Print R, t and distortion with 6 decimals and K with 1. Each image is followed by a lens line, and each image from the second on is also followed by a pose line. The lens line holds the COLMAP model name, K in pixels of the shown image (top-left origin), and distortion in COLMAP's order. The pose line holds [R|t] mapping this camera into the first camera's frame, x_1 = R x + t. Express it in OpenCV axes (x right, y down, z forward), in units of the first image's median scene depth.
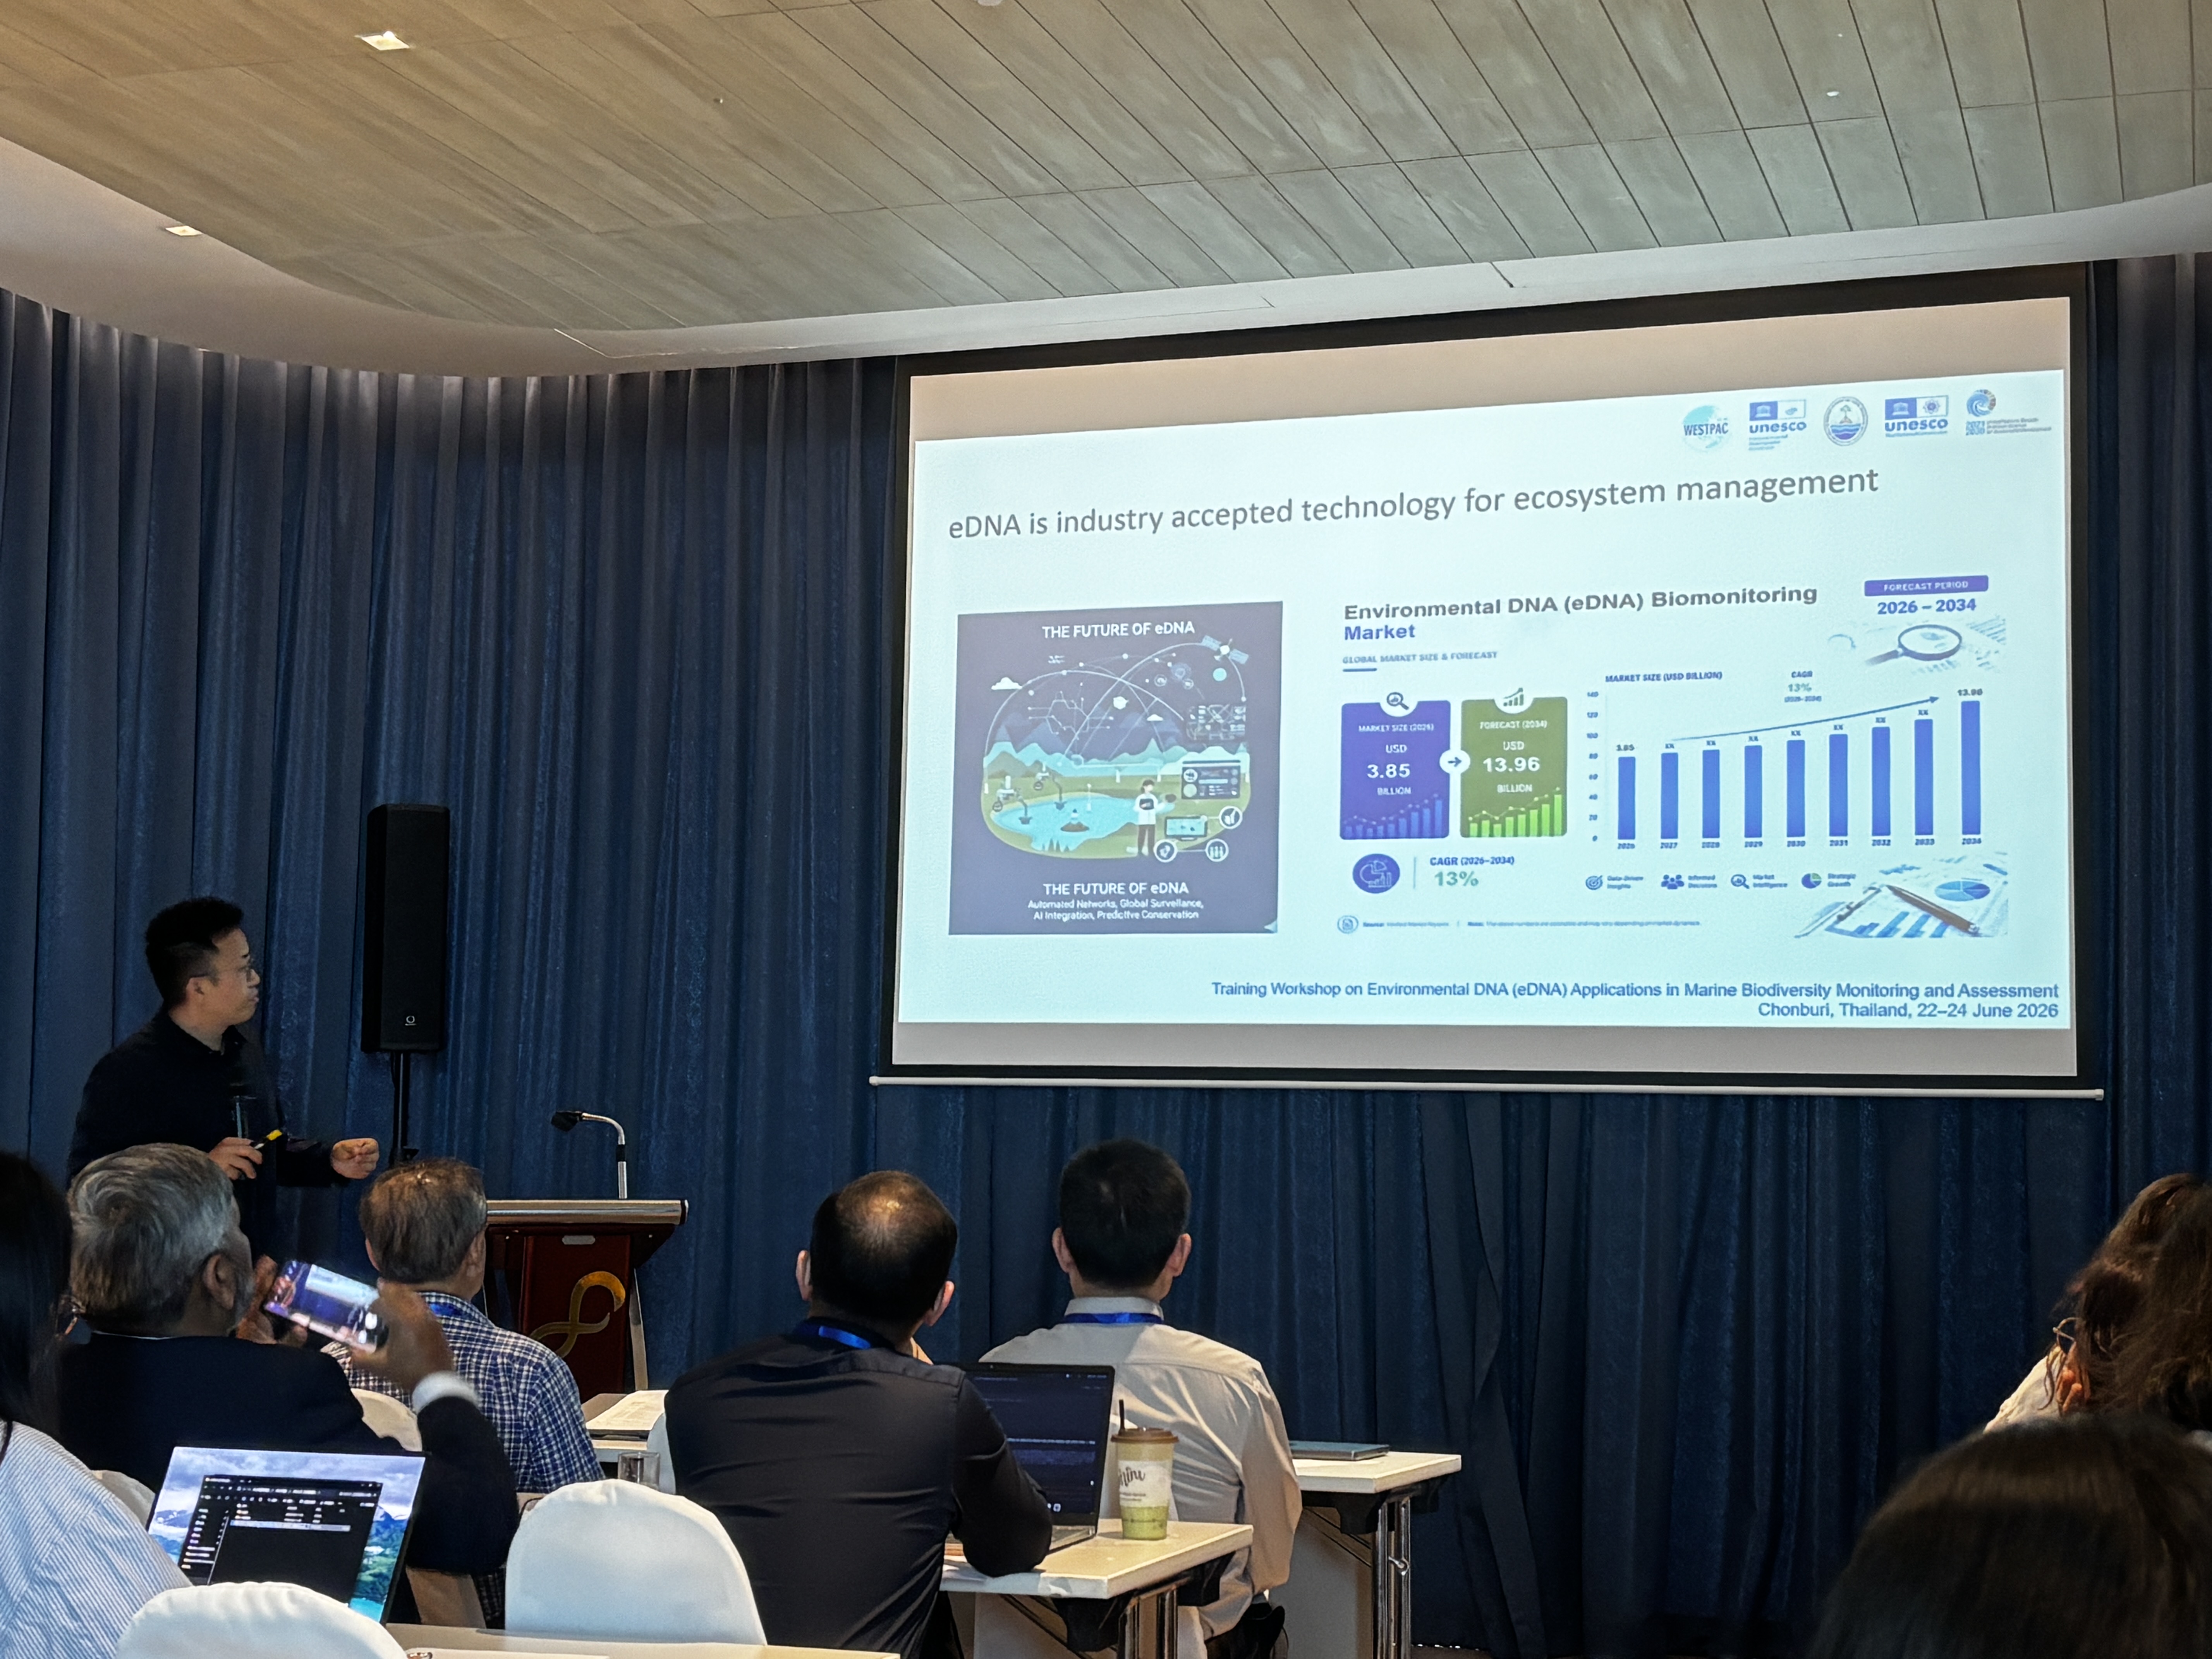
lens RADIAL K [[3286.2, 0, 1106.0], [0, 3286.2, 829.5], [0, 0, 1]] dist [0.164430, 0.093212]
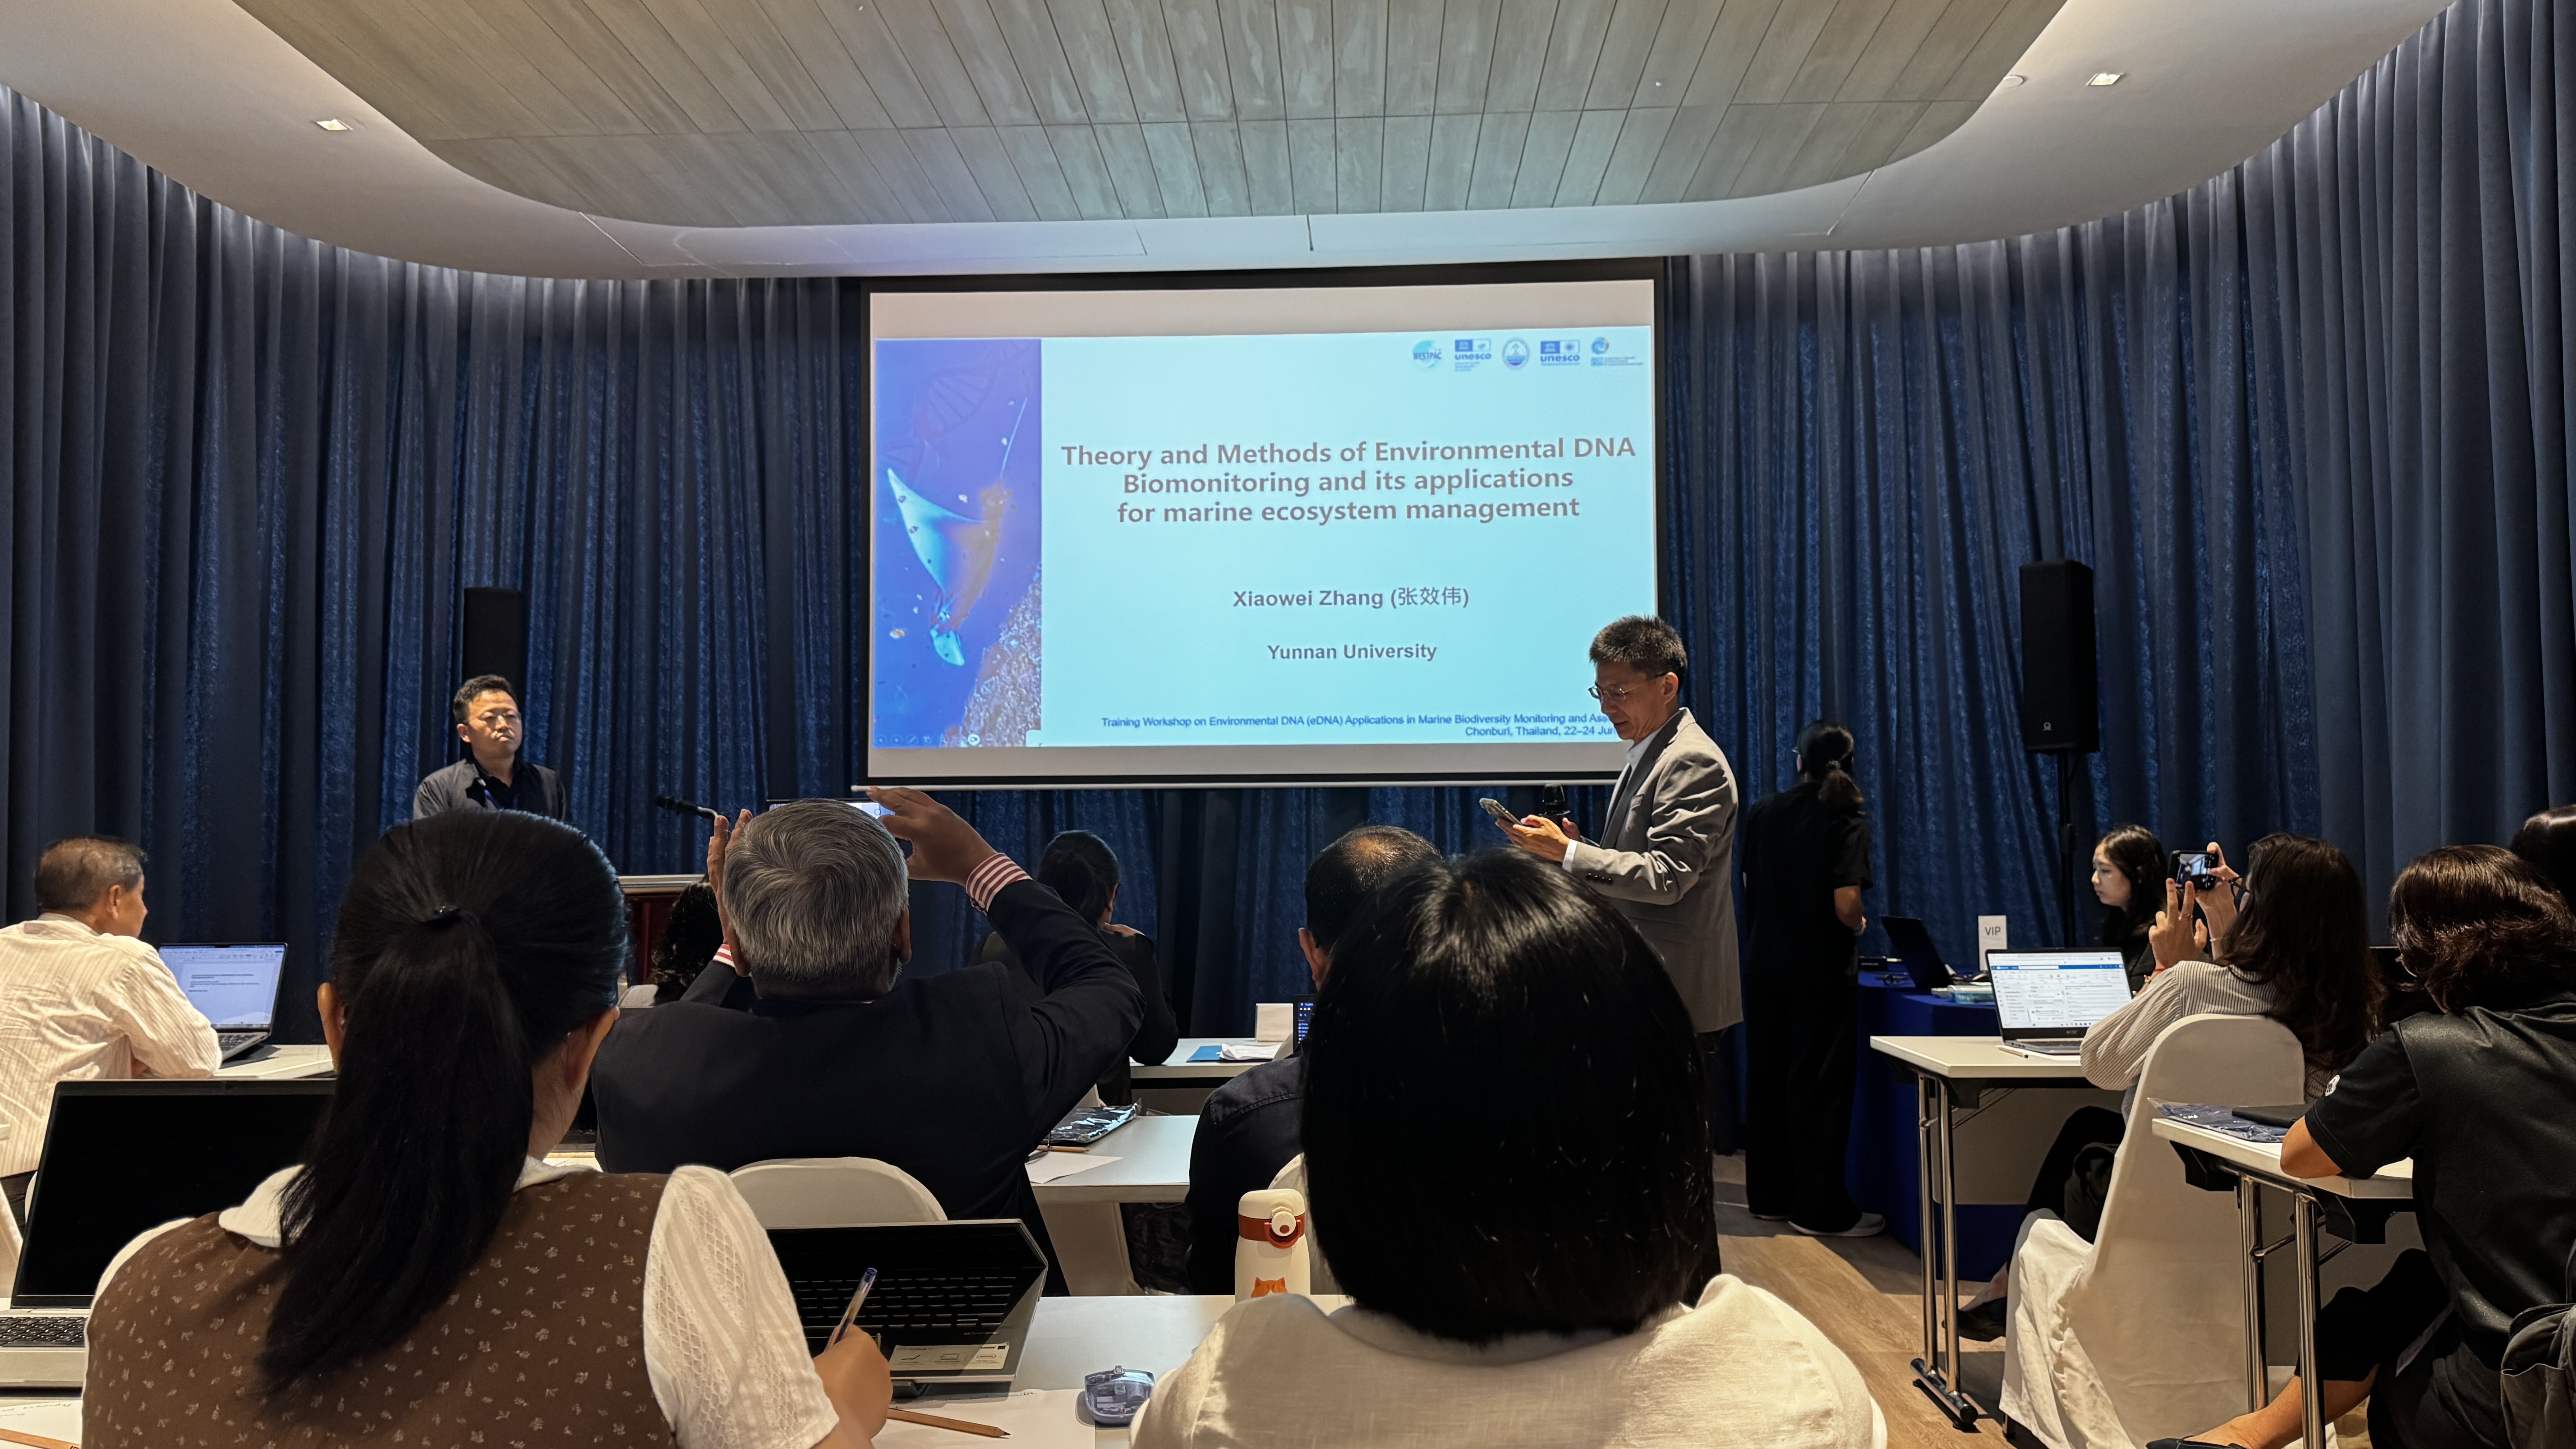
lens RADIAL K [[1774.0, 0, 1288.0], [0, 1774.0, 724.5], [0, 0, 1]] dist [0.049495, -0.006364]
pose [[0.959852, -0.006020, 0.280441, -0.115688], [-0.004420, 0.999321, 0.036580, 0.020887], [-0.280471, -0.036351, 0.959174, 0.223457]]
